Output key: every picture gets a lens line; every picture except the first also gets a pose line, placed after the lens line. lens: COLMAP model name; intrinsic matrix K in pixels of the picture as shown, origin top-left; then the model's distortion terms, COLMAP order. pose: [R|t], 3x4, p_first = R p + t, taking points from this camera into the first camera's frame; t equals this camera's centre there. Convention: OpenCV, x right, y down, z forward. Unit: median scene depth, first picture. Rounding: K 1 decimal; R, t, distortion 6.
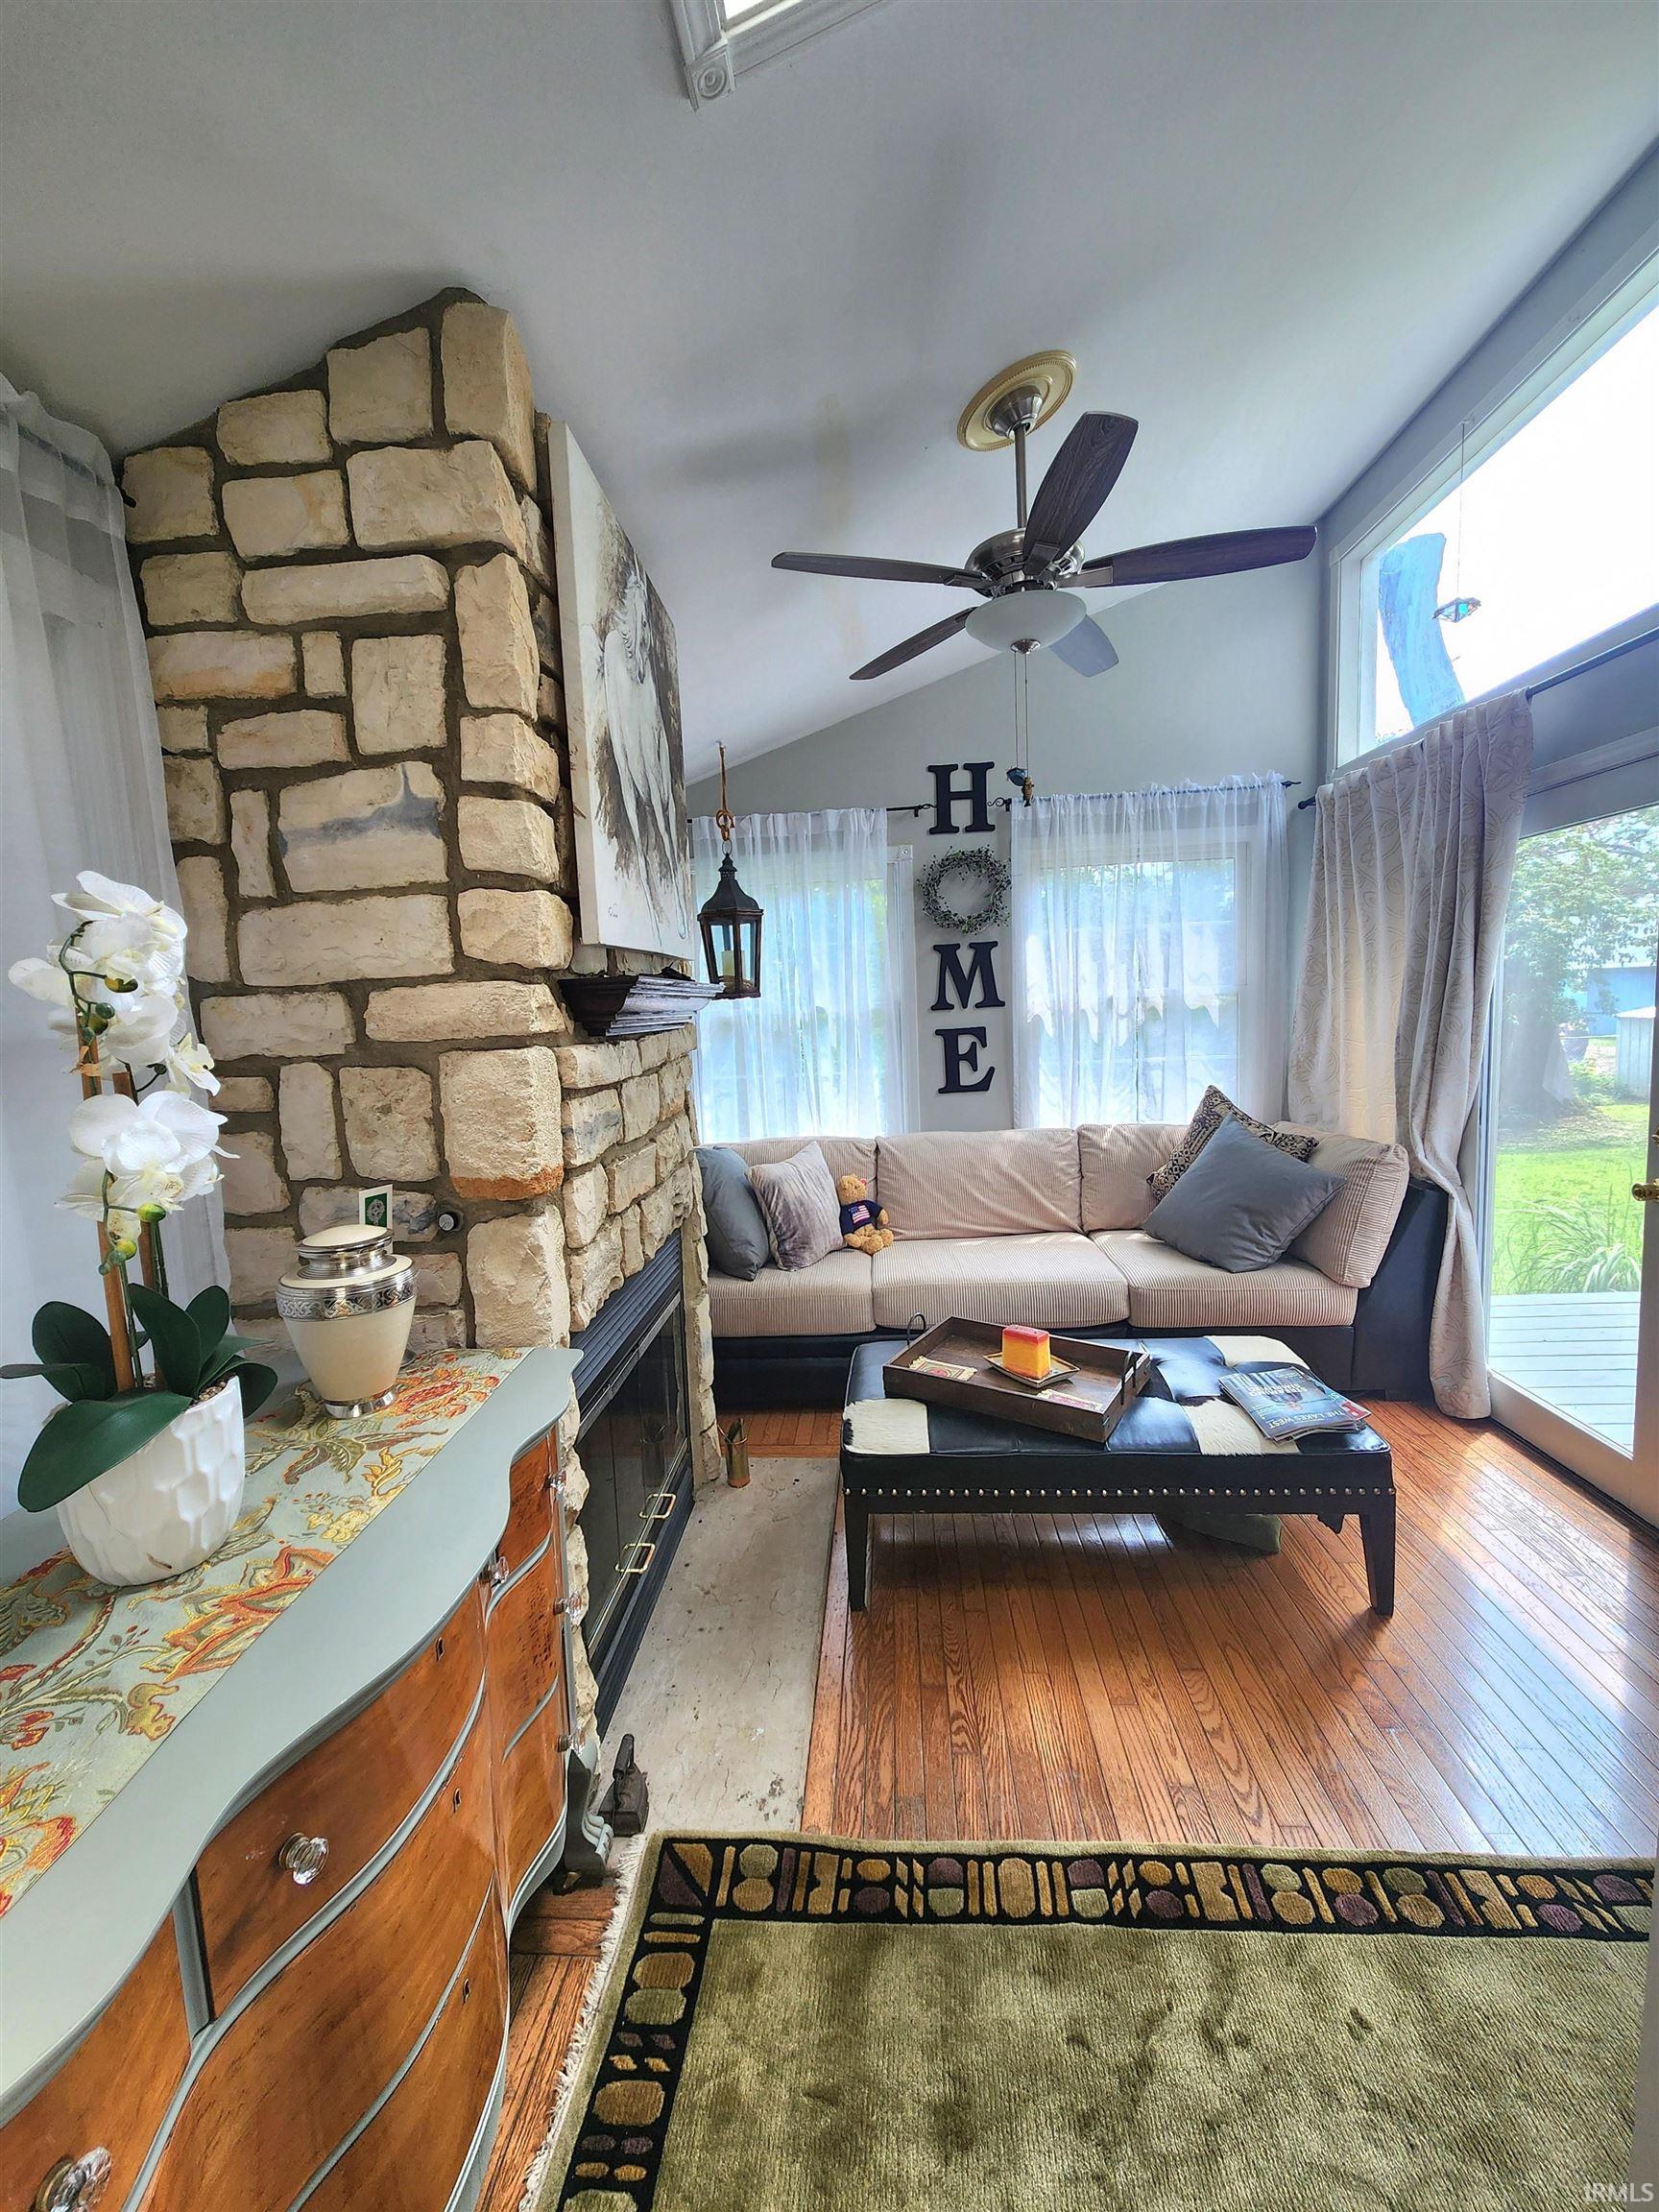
lens RADIAL K [[901.3, 0, 832.7], [0, 901.3, 1108.8], [0, 0, 1]] dist [-0.000343, 0.000241]
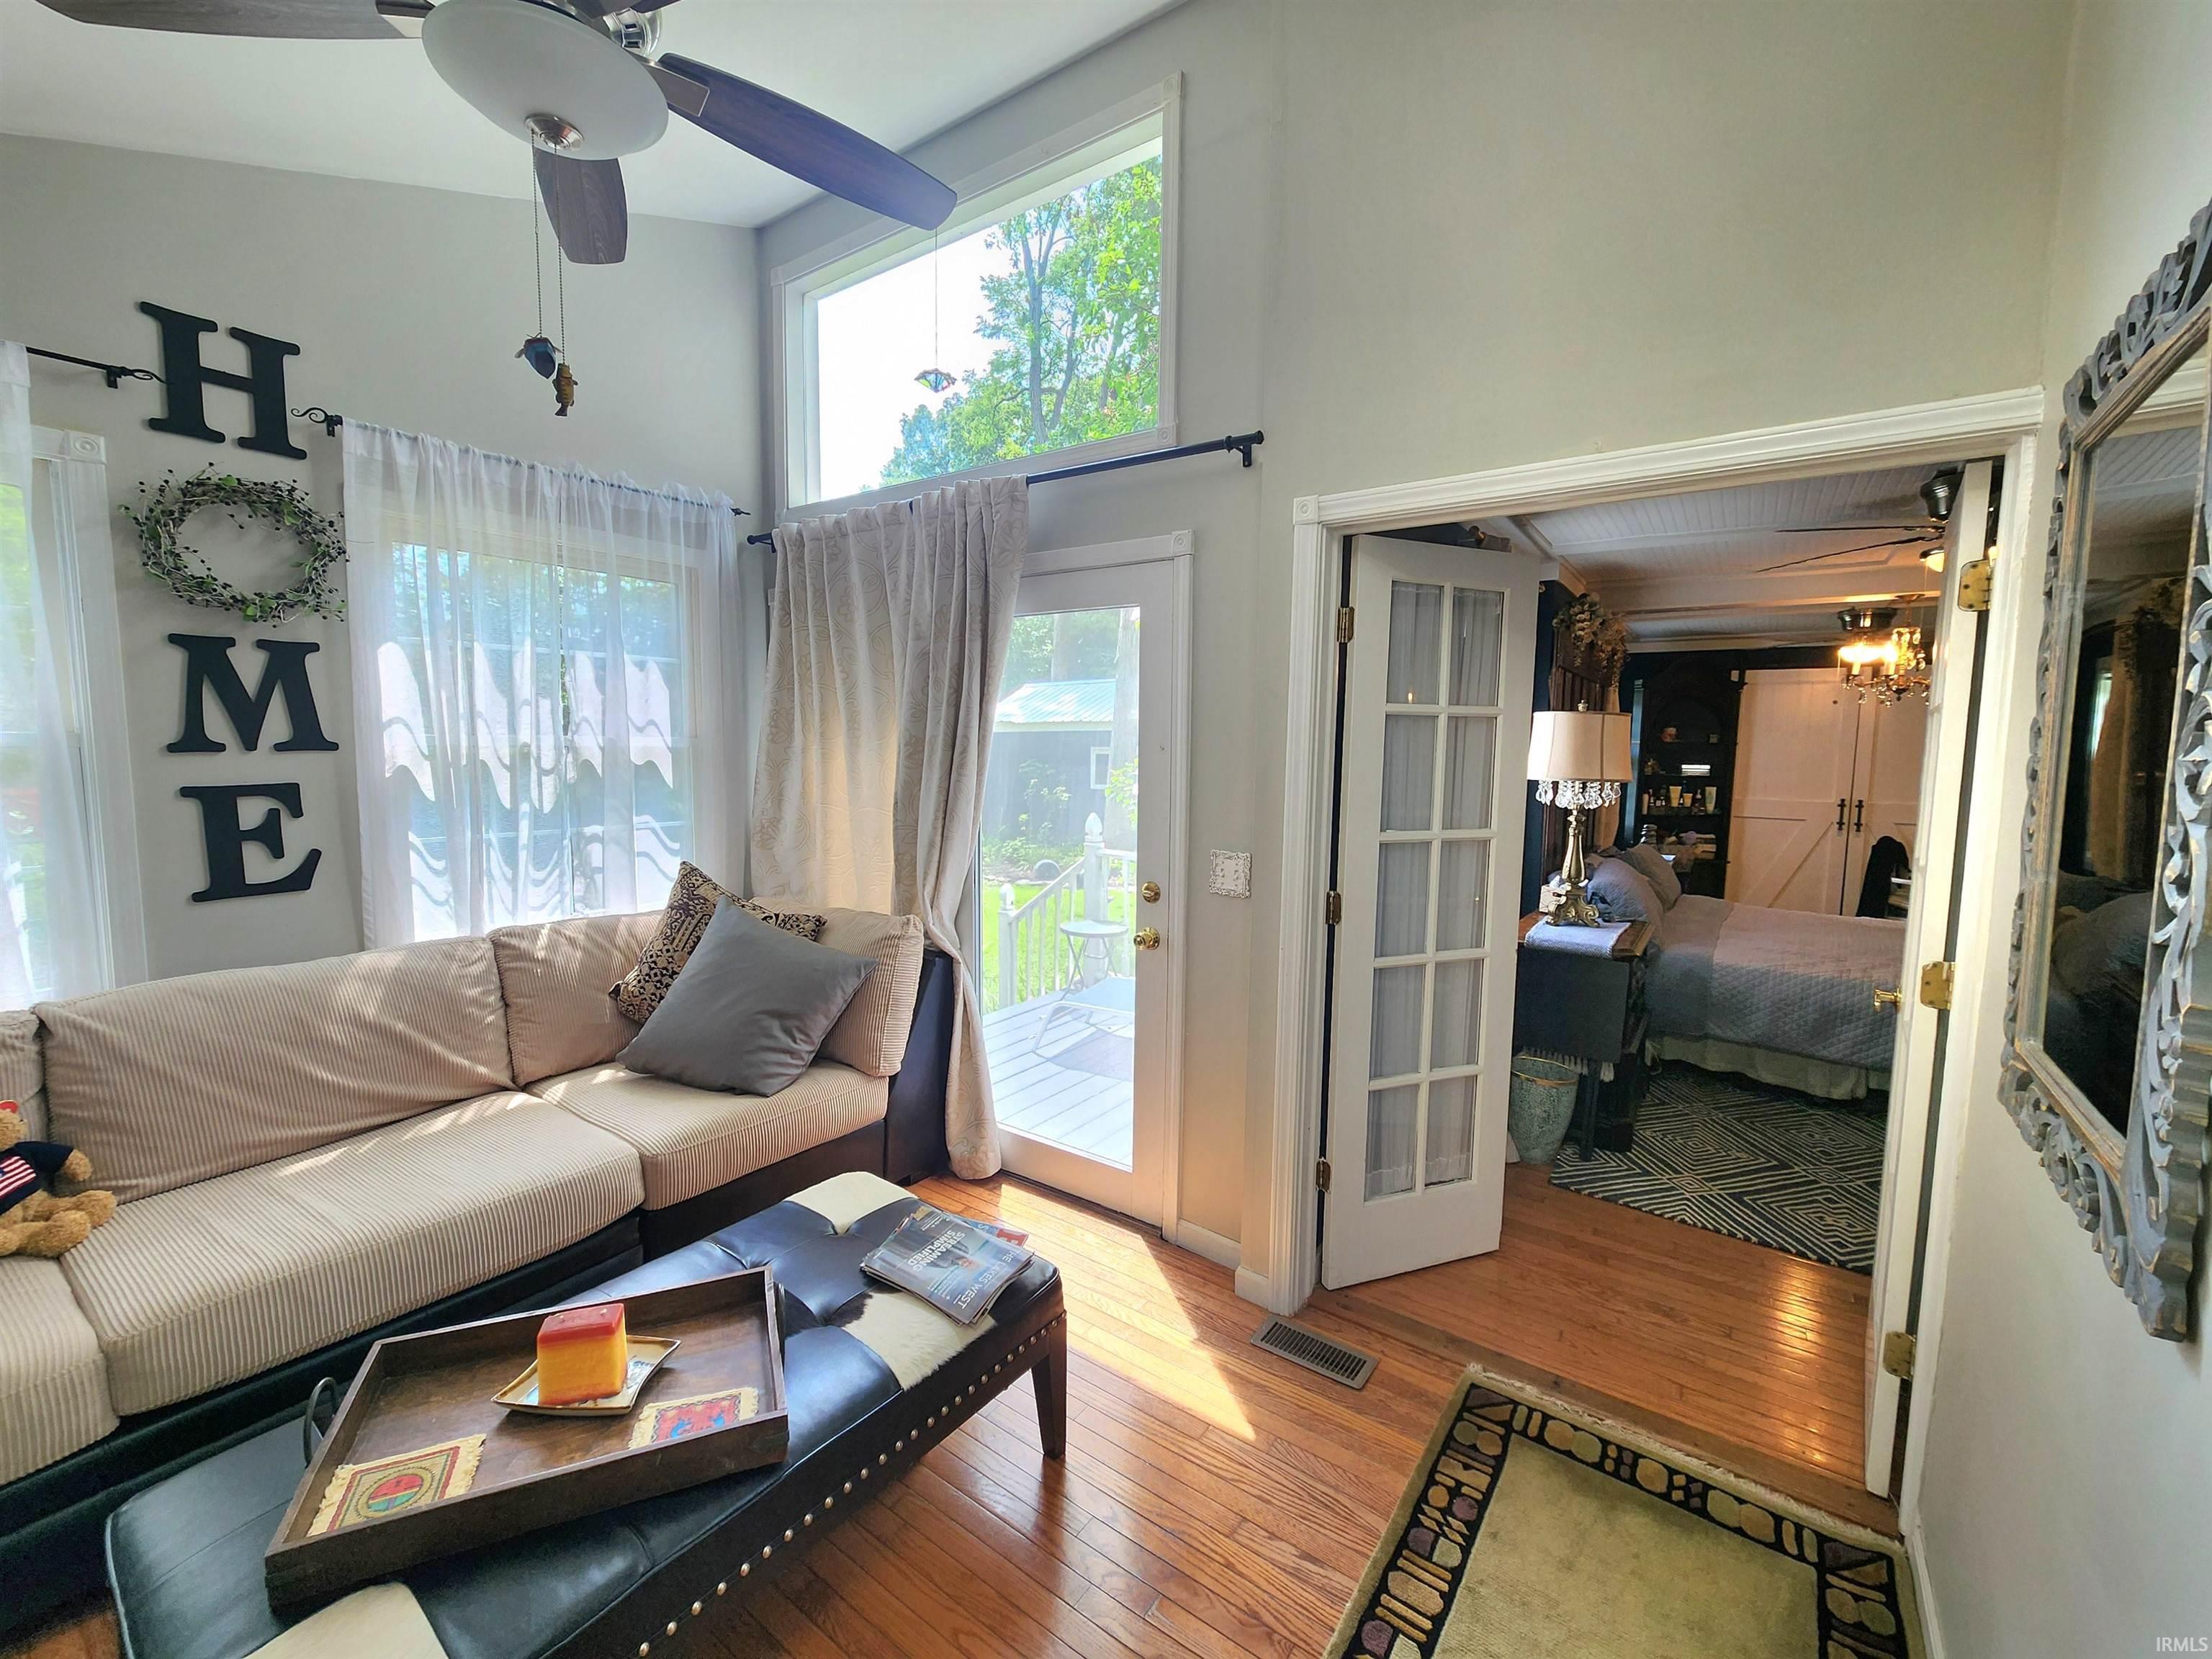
lens RADIAL K [[901.3, 0, 1106.0], [0, 901.3, 829.5], [0, 0, 1]] dist [-0.000343, 0.000241]
pose [[0.532906, -0.031037, 0.845605, -0.054627], [0.058997, 0.998258, -0.000540, -0.030309], [-0.844115, 0.050176, 0.533809, 0.245692]]
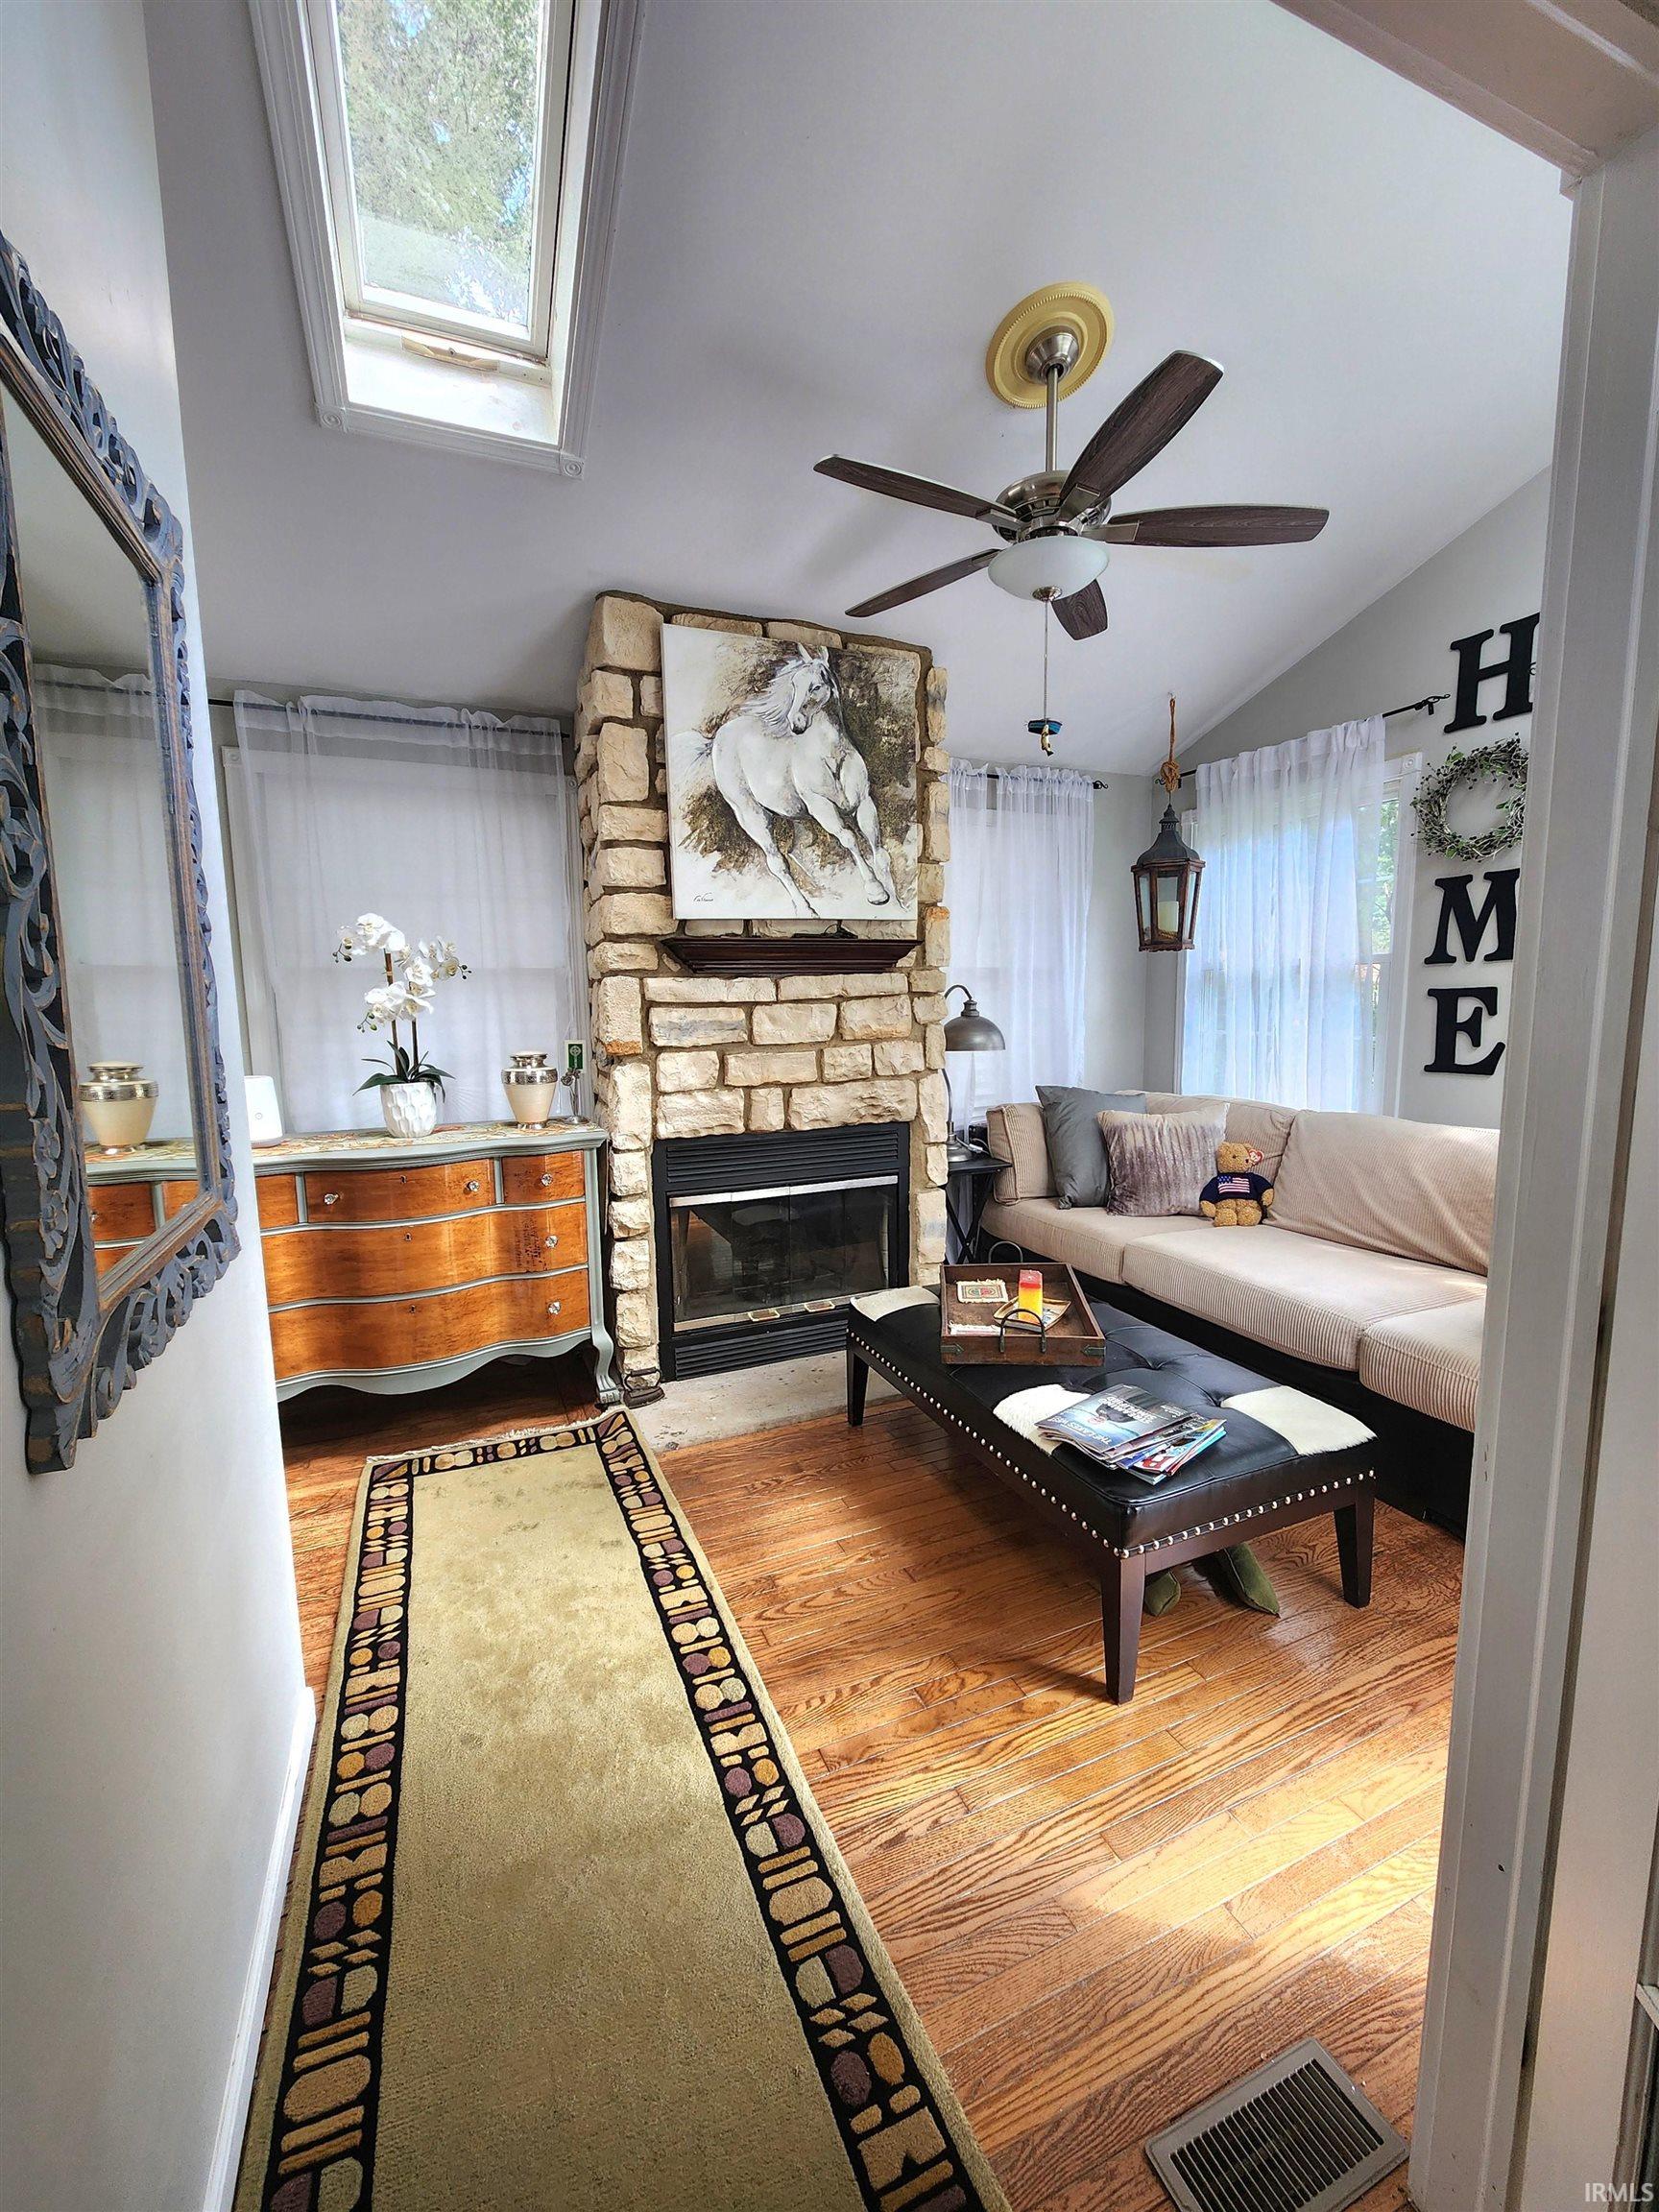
lens RADIAL K [[901.3, 0, 832.7], [0, 901.3, 1108.8], [0, 0, 1]] dist [-0.000343, 0.000241]
pose [[0.457889, 0.150639, -0.876154, 0.616406], [-0.105307, 0.987791, 0.114798, -0.022236], [0.882750, 0.039701, 0.468162, 0.198238]]
